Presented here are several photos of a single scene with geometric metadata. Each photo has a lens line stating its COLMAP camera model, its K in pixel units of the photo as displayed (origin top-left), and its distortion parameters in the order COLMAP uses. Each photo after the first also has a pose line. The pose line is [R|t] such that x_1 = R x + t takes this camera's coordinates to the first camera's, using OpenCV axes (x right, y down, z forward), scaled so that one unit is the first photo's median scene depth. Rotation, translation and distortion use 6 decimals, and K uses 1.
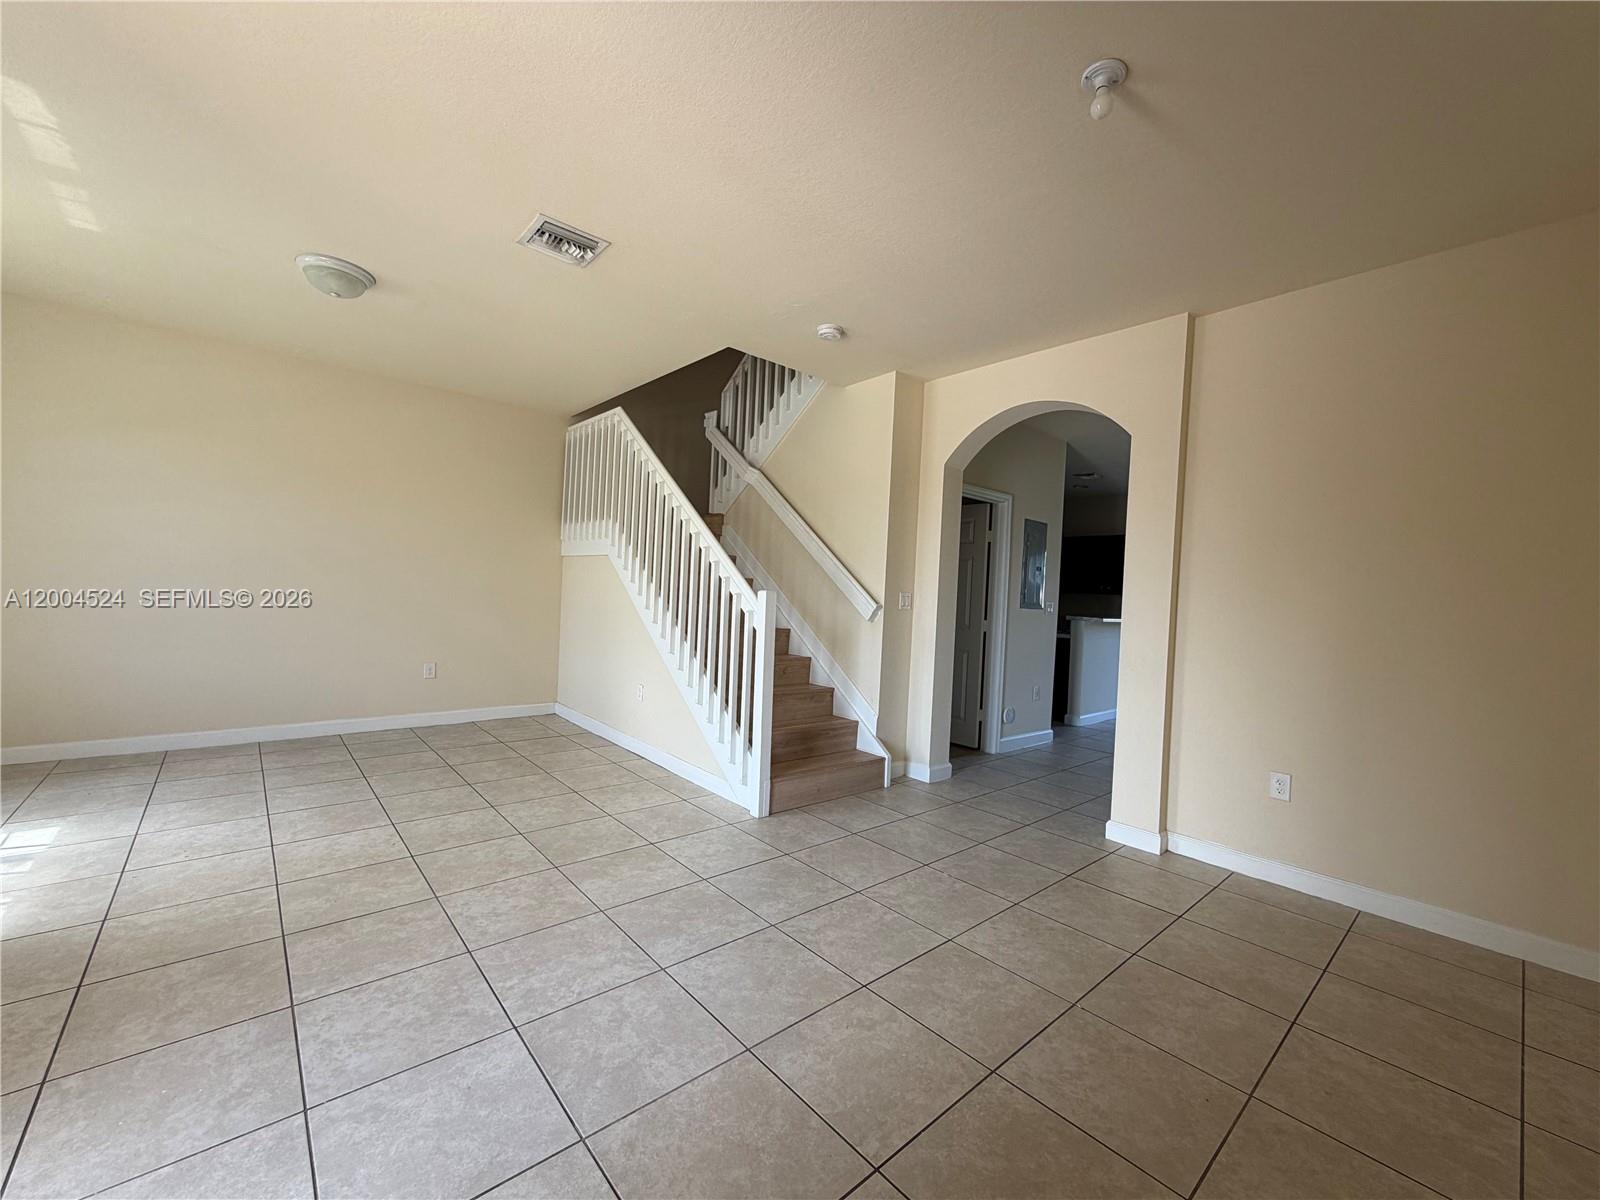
lens RADIAL K [[640.5, 0, 802.8], [0, 640.5, 595.6], [0, 0, 1]] dist [-0.001281, 0.000601]
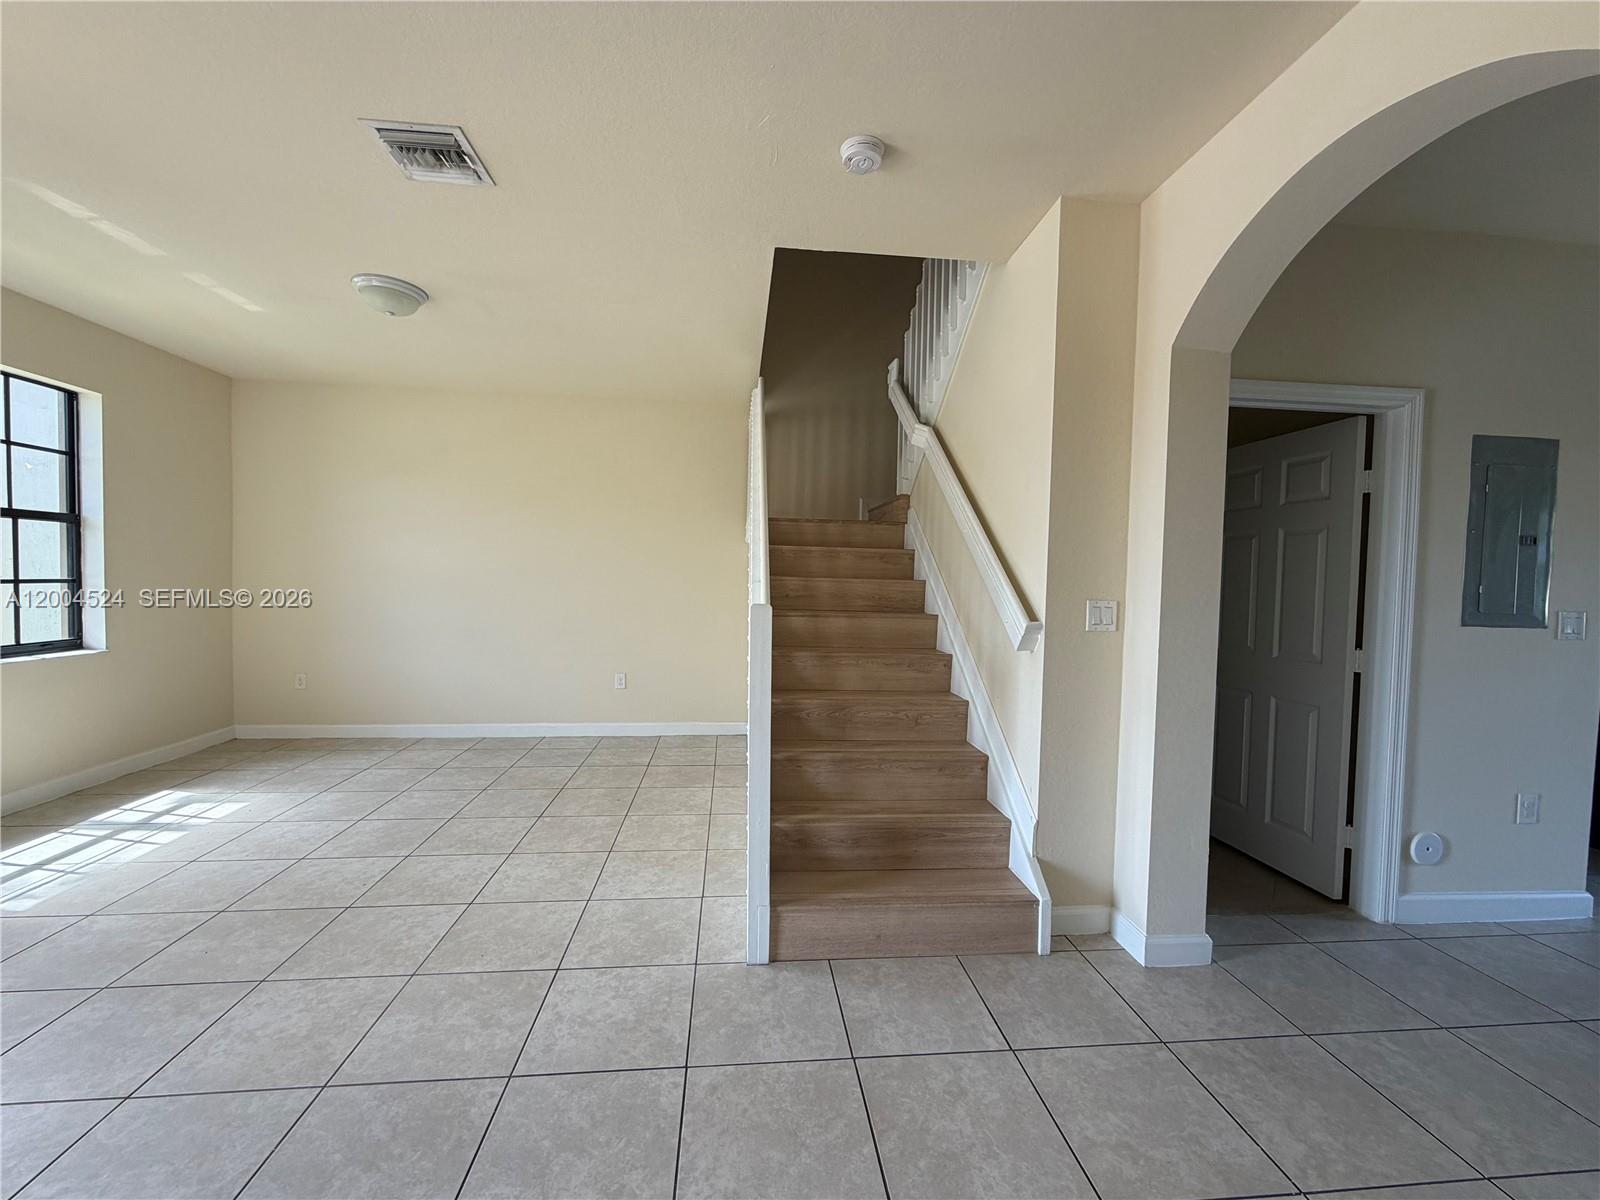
lens RADIAL K [[640.5, 0, 795.3], [0, 640.5, 600.9], [0, 0, 1]] dist [-0.001281, 0.000601]
pose [[0.809849, -0.009731, -0.586558, 0.286874], [0.014926, 0.999881, 0.004020, -0.011334], [0.586449, -0.012010, 0.809897, 0.431713]]
